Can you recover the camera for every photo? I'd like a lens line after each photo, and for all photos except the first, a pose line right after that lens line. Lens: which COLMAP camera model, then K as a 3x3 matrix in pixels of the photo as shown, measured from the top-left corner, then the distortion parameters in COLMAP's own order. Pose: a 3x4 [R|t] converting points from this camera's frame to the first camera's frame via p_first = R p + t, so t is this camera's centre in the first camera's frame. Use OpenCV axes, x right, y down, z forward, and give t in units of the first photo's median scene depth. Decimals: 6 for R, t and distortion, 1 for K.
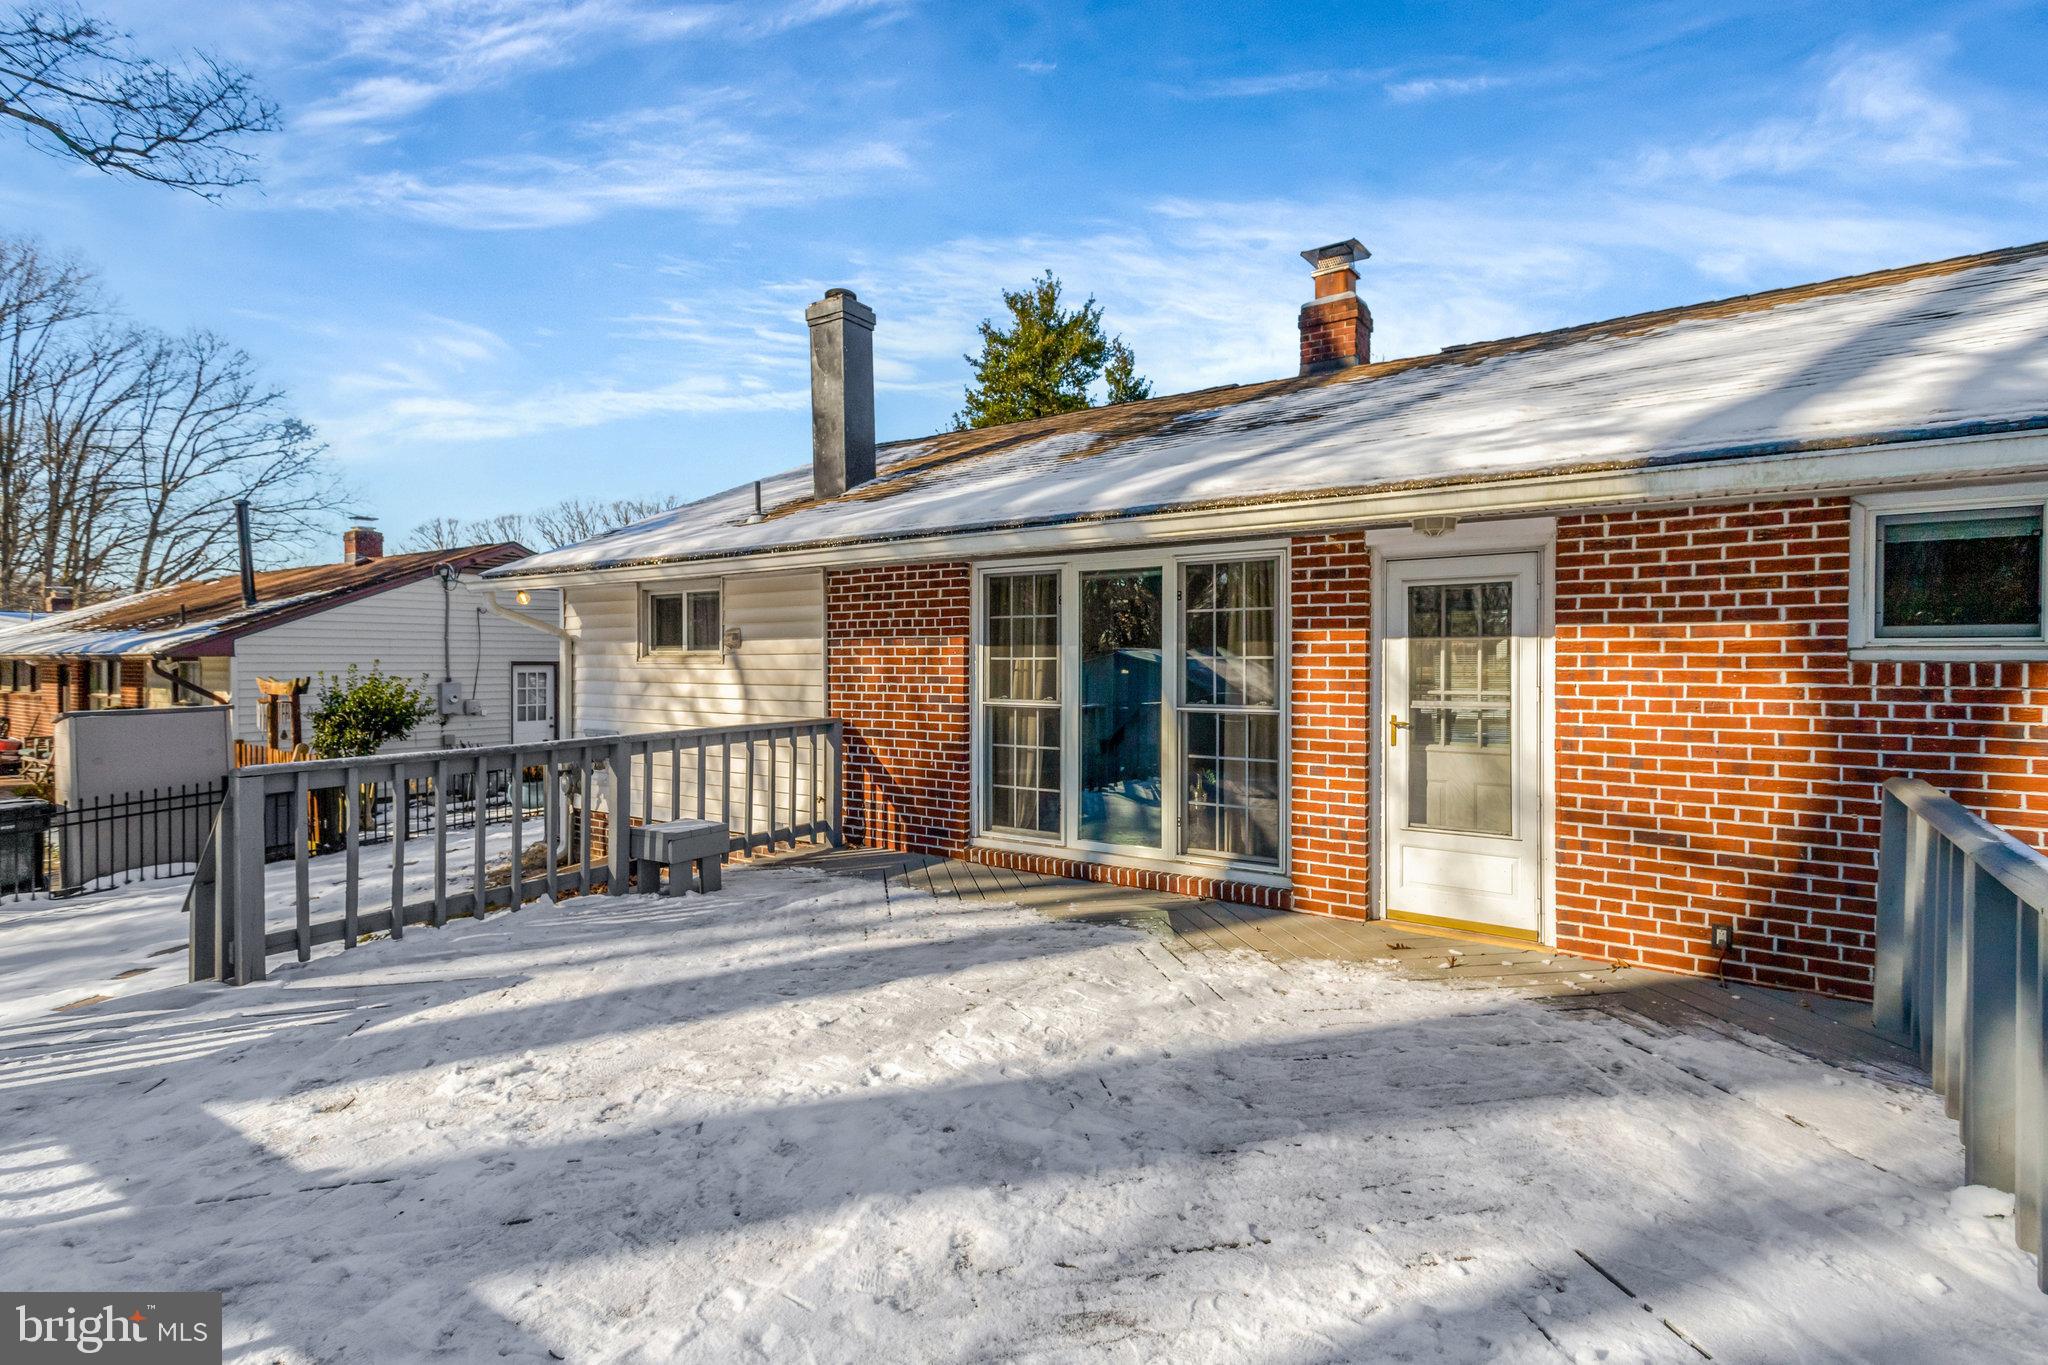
lens RADIAL K [[957.5, 0, 1028.5], [0, 957.5, 689.1], [0, 0, 1]] dist [0.021445, 0.000073]
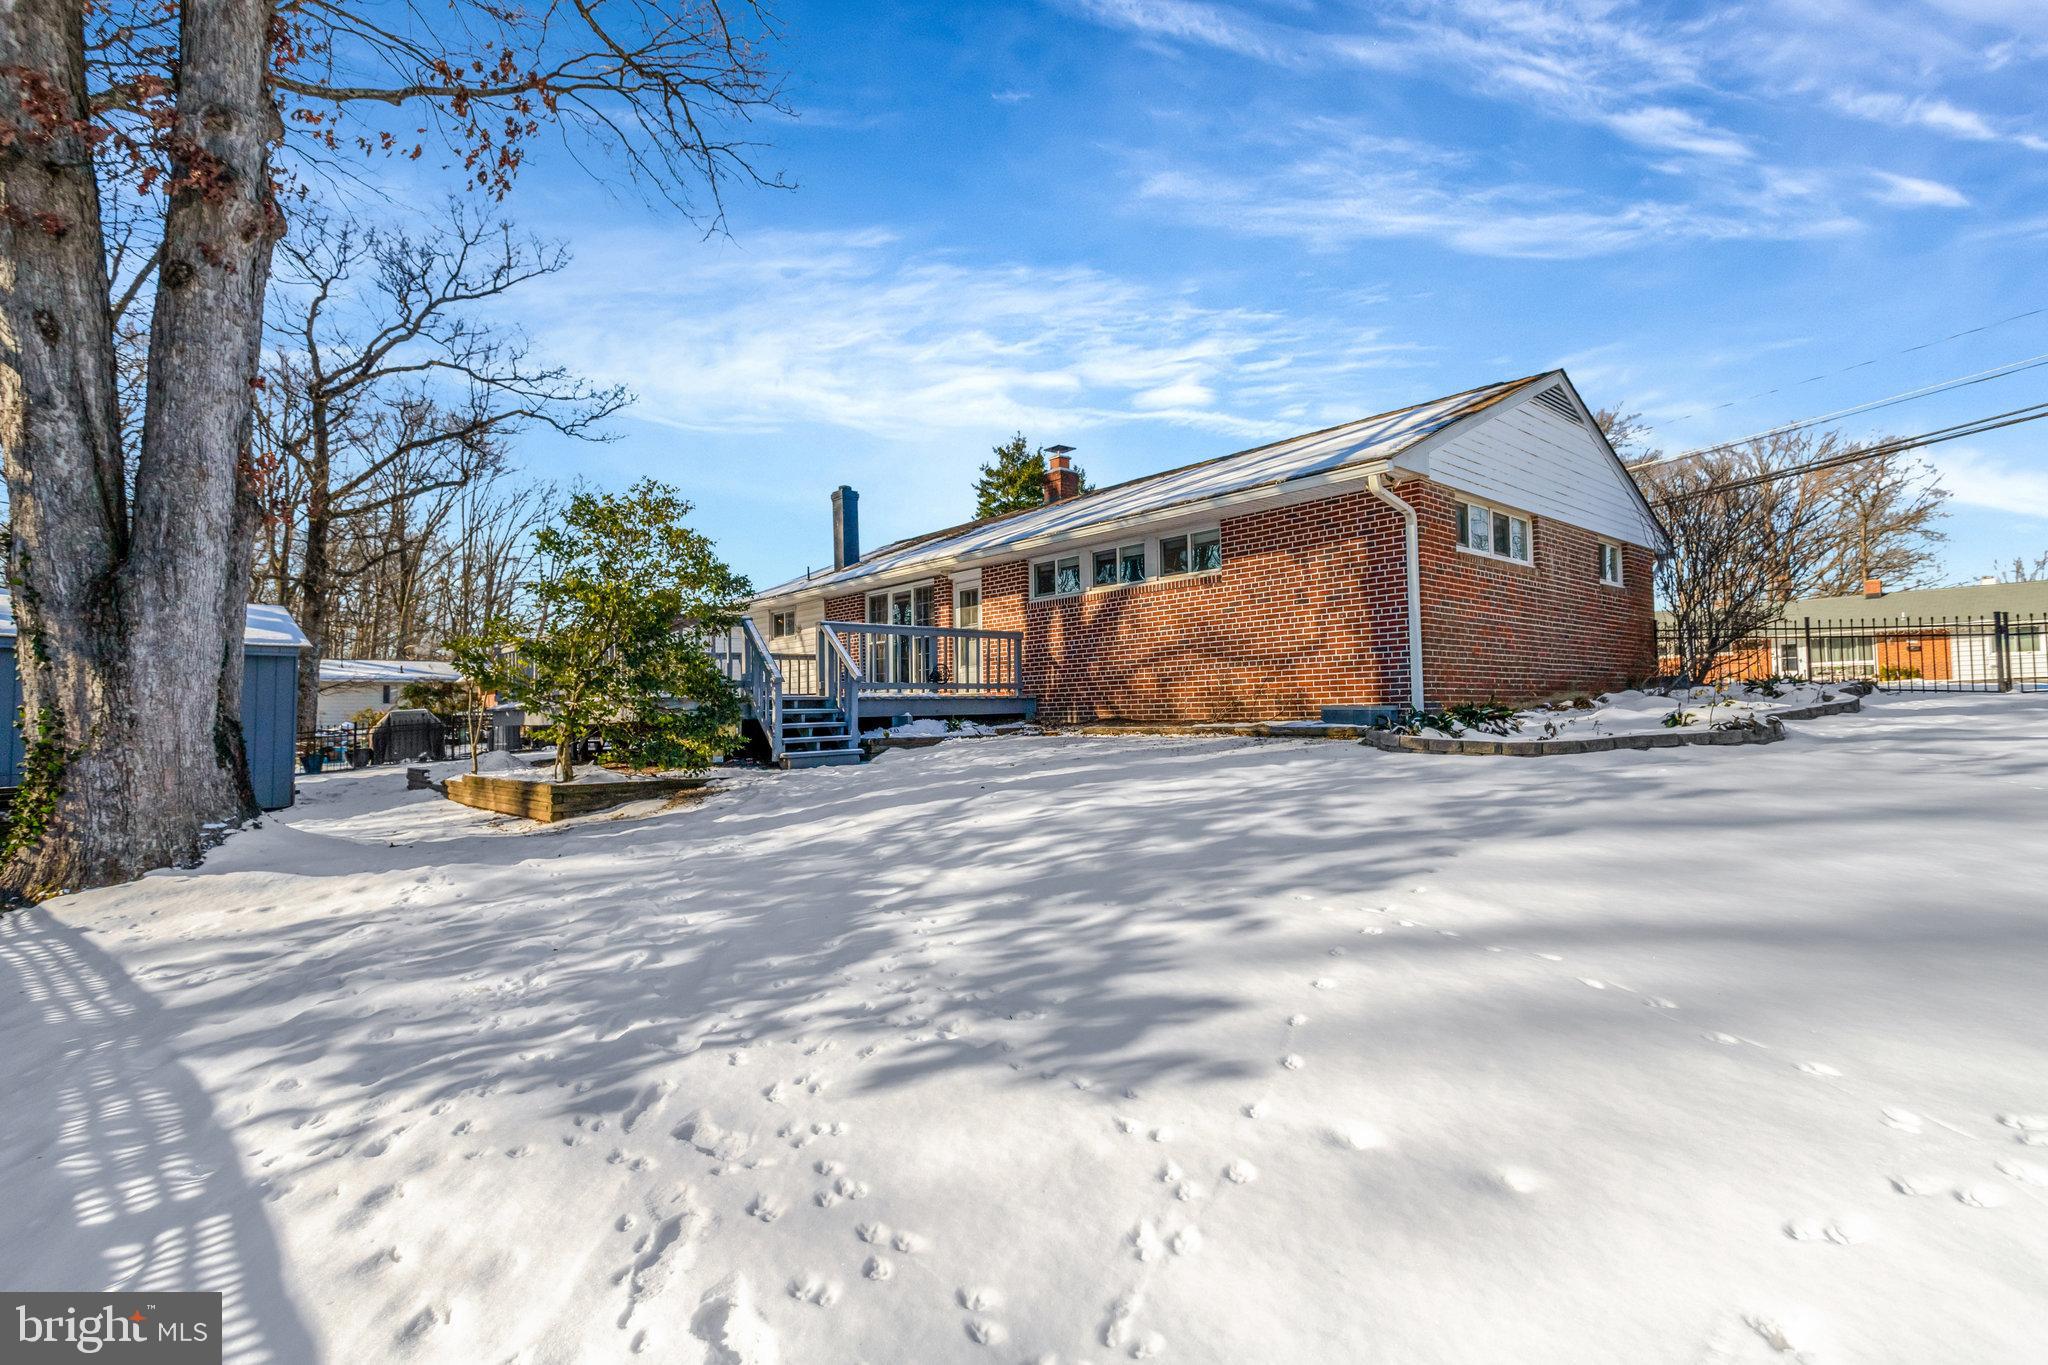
lens RADIAL K [[957.5, 0, 1028.5], [0, 957.5, 689.1], [0, 0, 1]] dist [0.021445, 0.000073]
pose [[0.969509, -0.024653, -0.243813, 1.121234], [0.010541, 0.998201, -0.059018, 0.328545], [0.244829, 0.054649, 0.968025, -1.608968]]
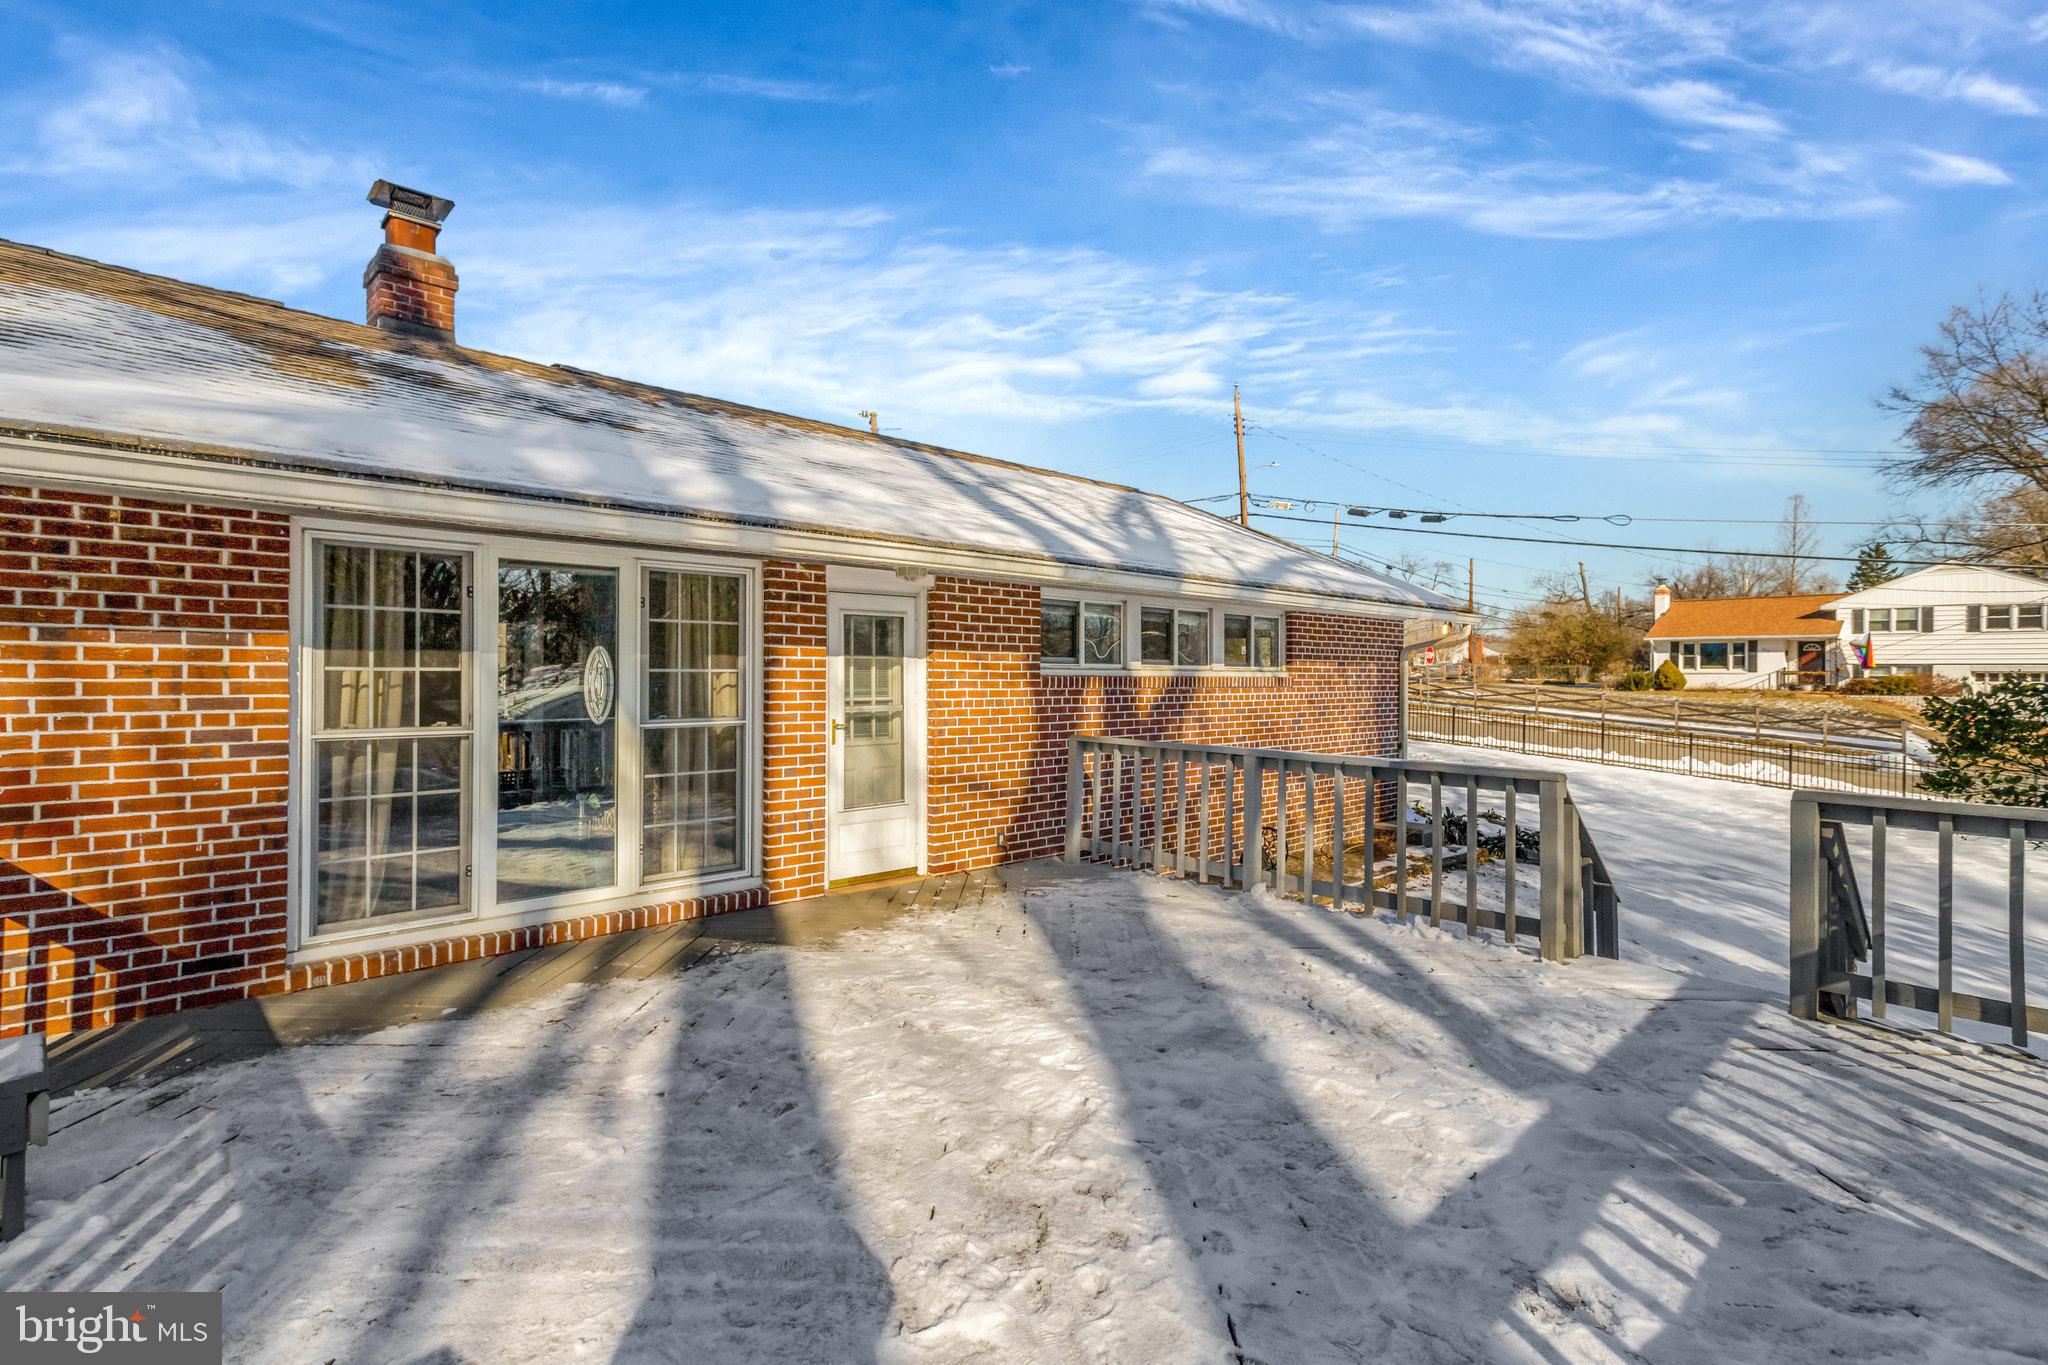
lens RADIAL K [[965.4, 0, 1024.0], [0, 965.4, 682.5], [0, 0, 1]] dist [0.020043, 0.000398]
pose [[0.205788, -0.006835, 0.978573, -0.634216], [0.024291, 0.999703, 0.001874, -0.012911], [-0.978295, 0.023385, 0.205893, 0.426137]]
